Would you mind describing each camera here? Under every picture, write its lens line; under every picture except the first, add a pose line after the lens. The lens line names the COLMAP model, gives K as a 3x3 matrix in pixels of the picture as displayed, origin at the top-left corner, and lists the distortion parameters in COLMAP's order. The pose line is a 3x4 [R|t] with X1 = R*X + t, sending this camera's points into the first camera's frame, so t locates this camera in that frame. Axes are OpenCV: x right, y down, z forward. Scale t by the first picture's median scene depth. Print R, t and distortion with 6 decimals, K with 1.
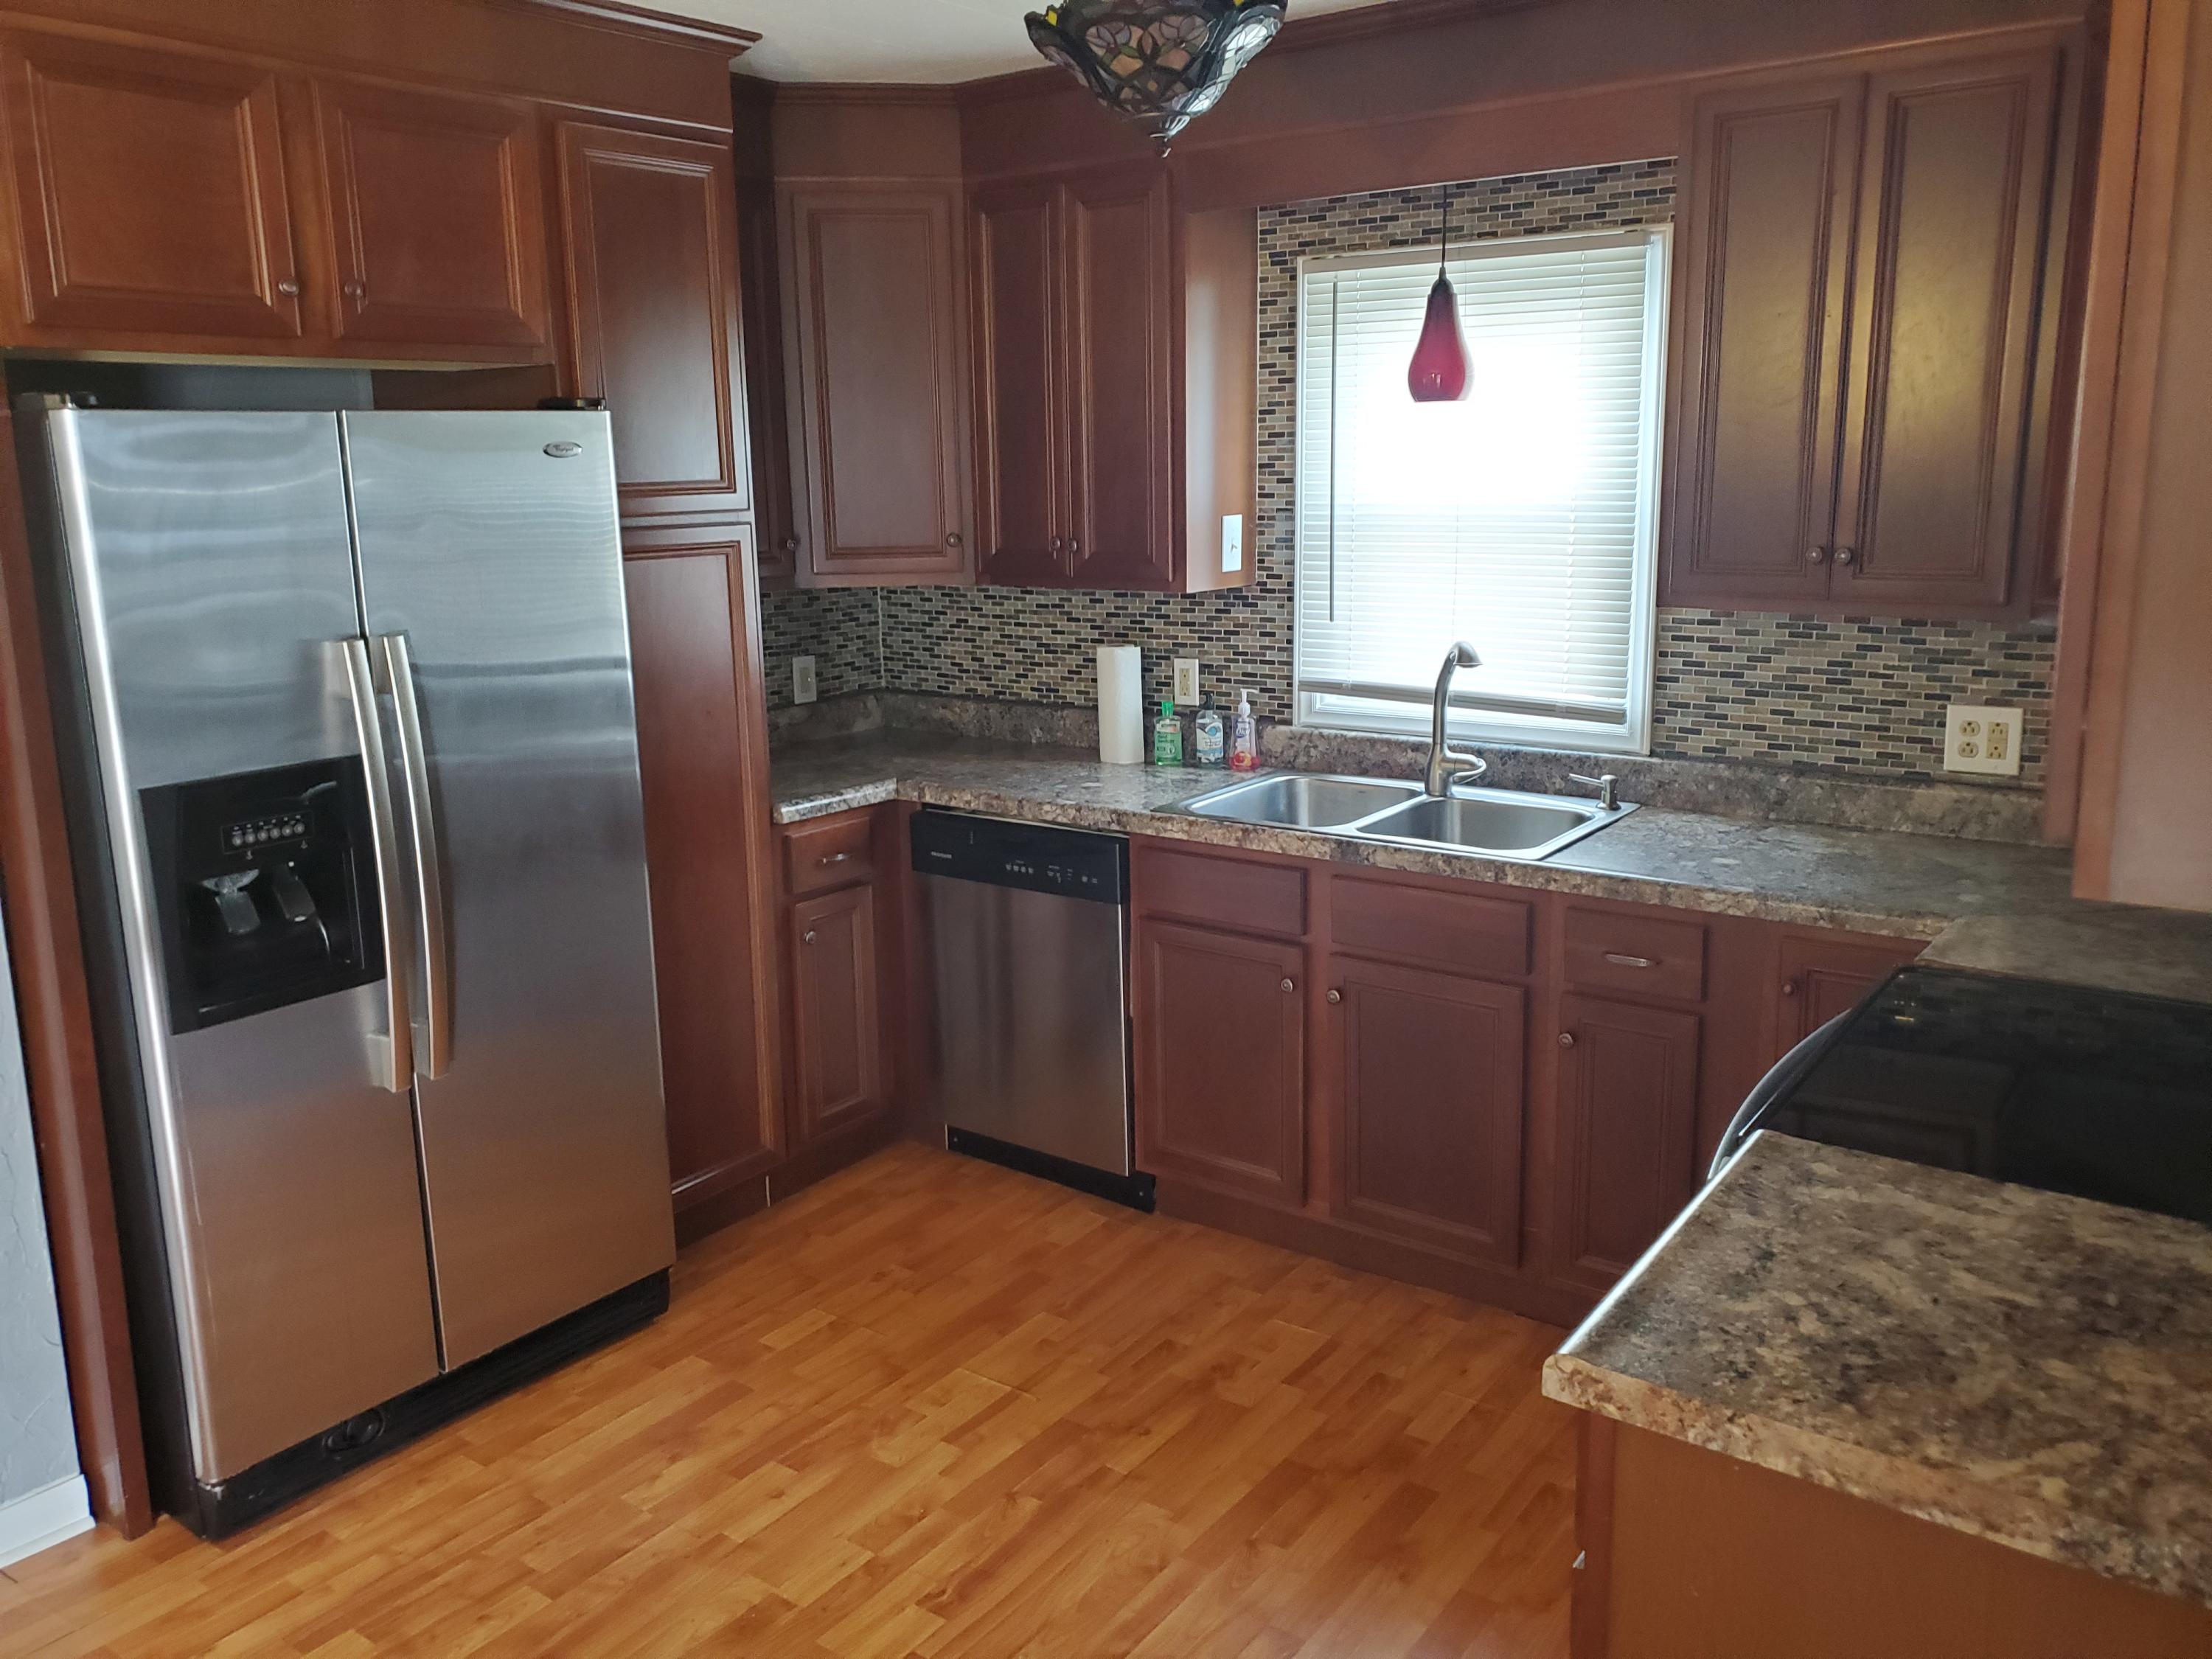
lens RADIAL K [[1719.1, 0, 1103.2], [0, 1719.1, 814.6], [0, 0, 1]] dist [0.025744, -0.011062]
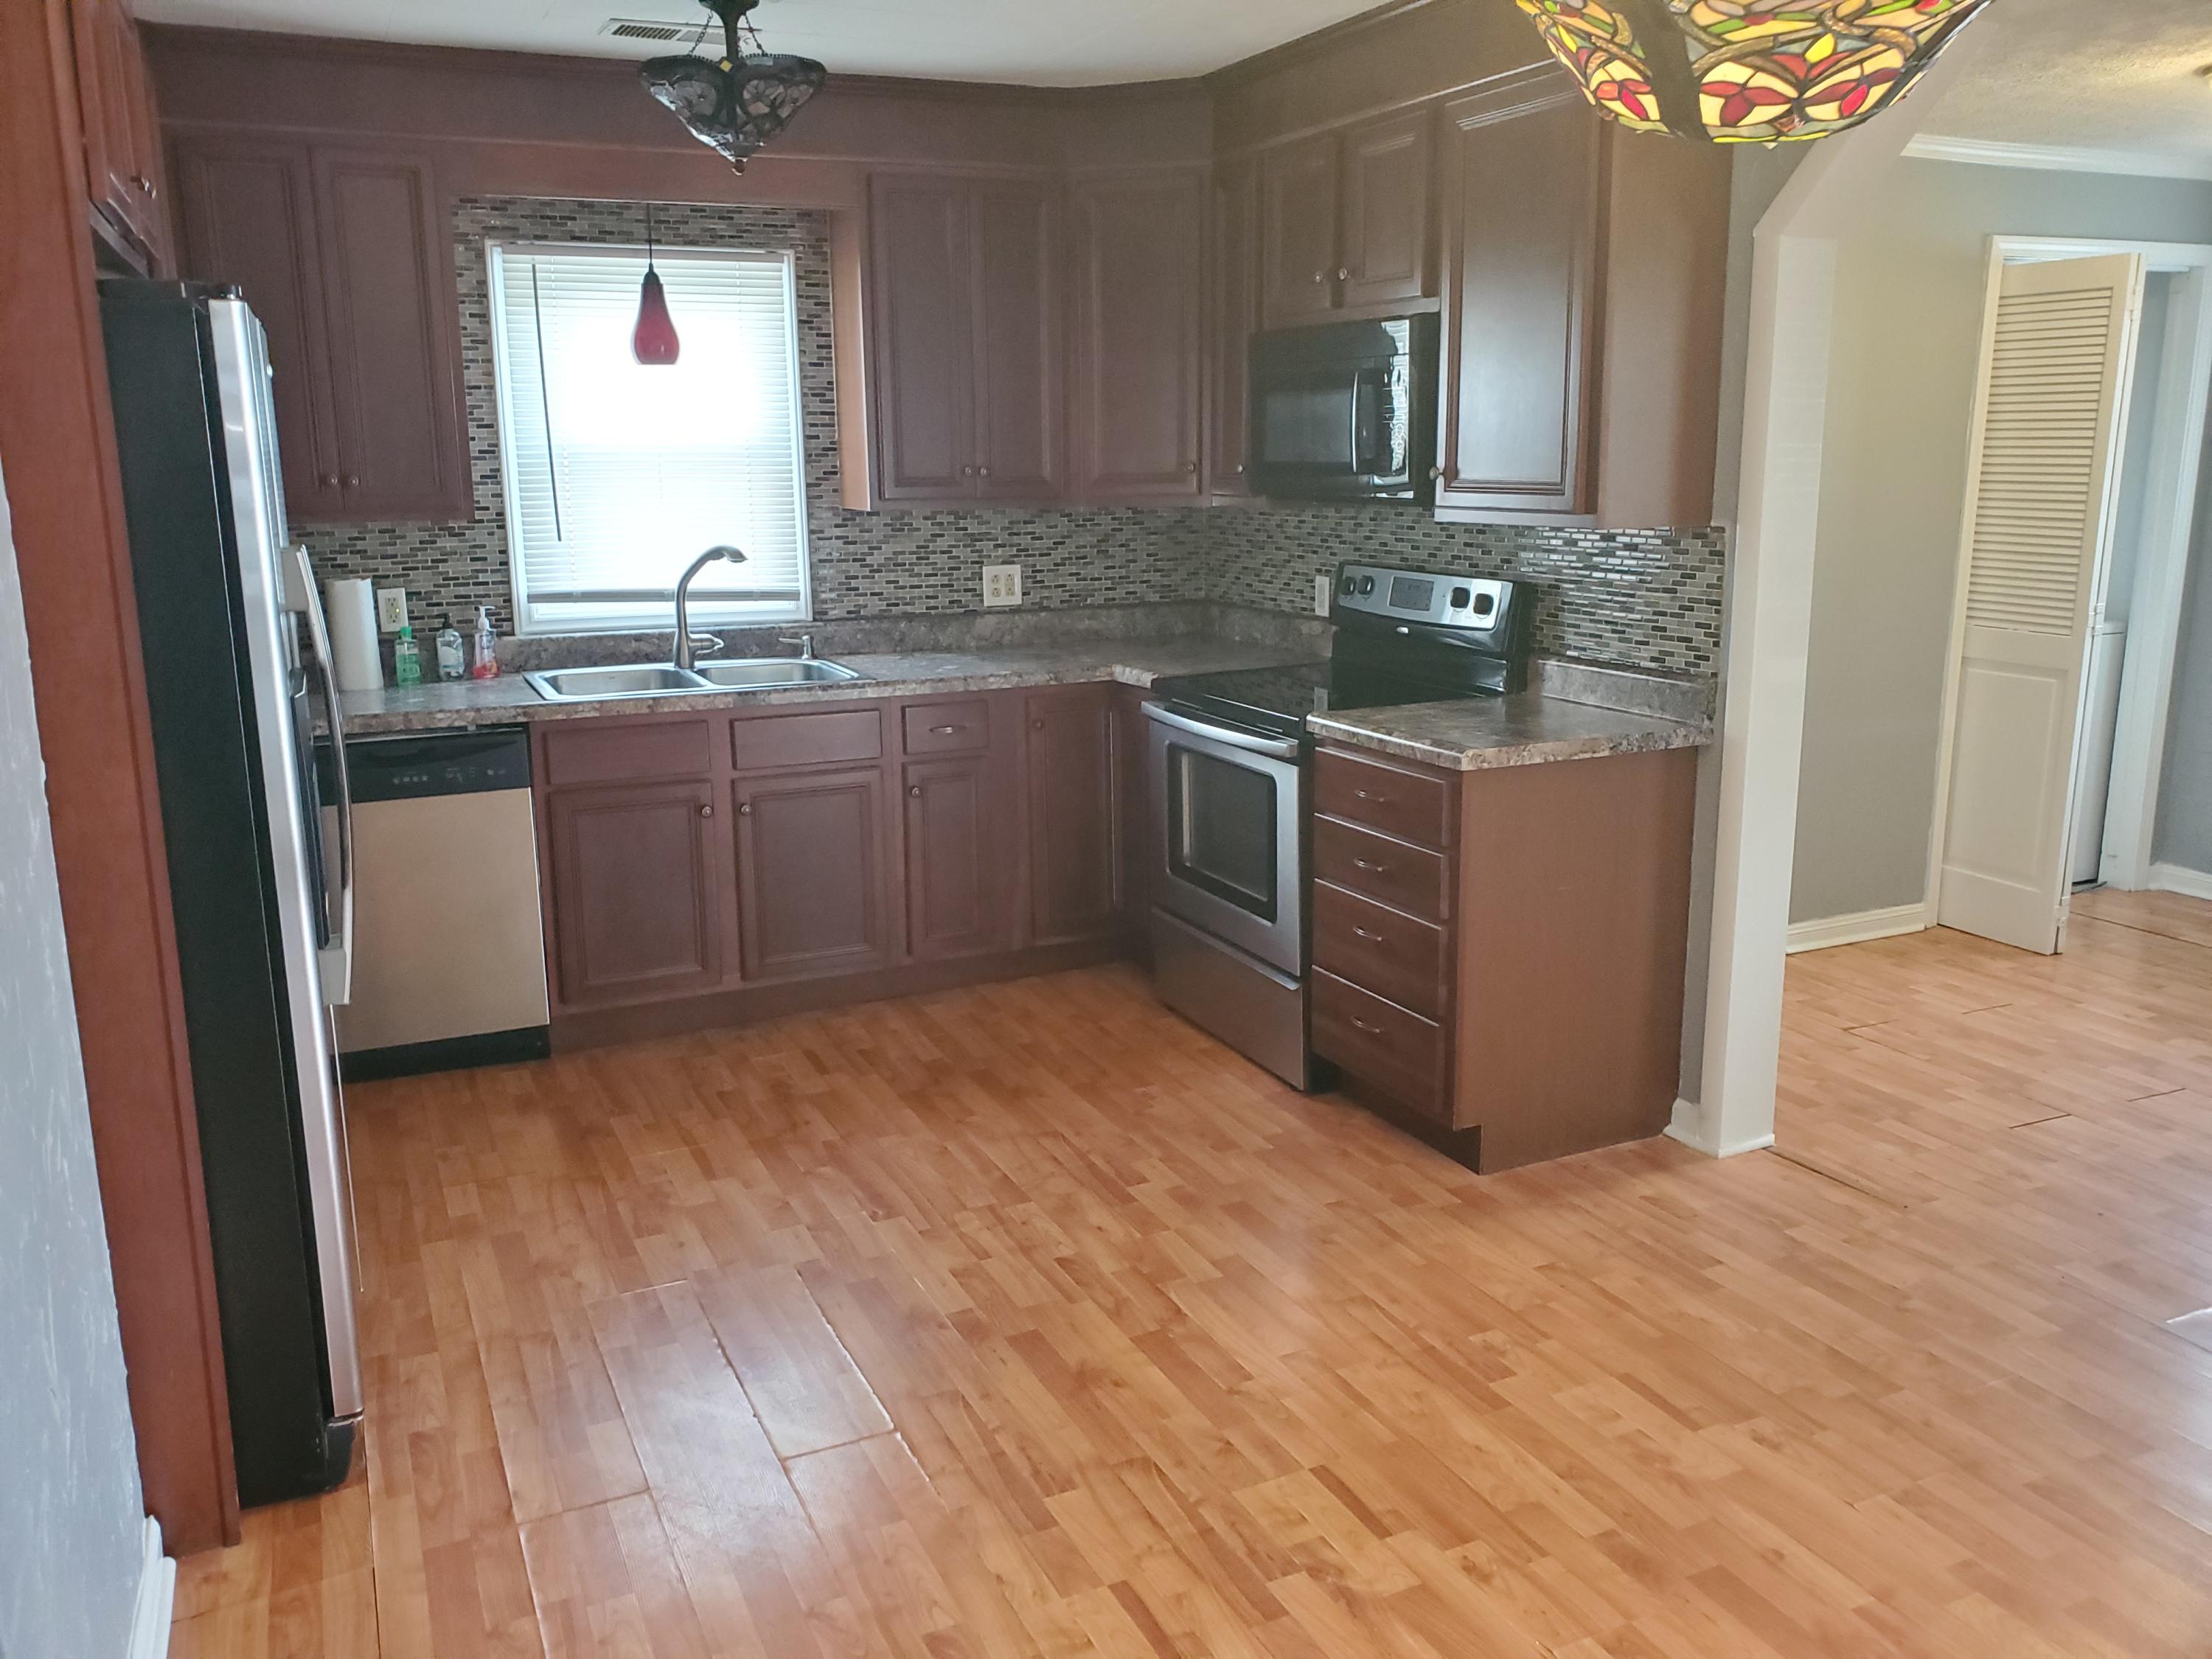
lens RADIAL K [[1719.1, 0, 1105.7], [0, 1719.1, 834.2], [0, 0, 1]] dist [0.025744, -0.011062]
pose [[0.469375, -0.180576, 0.864338, -0.890196], [0.174007, 0.978587, 0.109951, 0.025967], [-0.865684, 0.098793, 0.490746, 0.099647]]
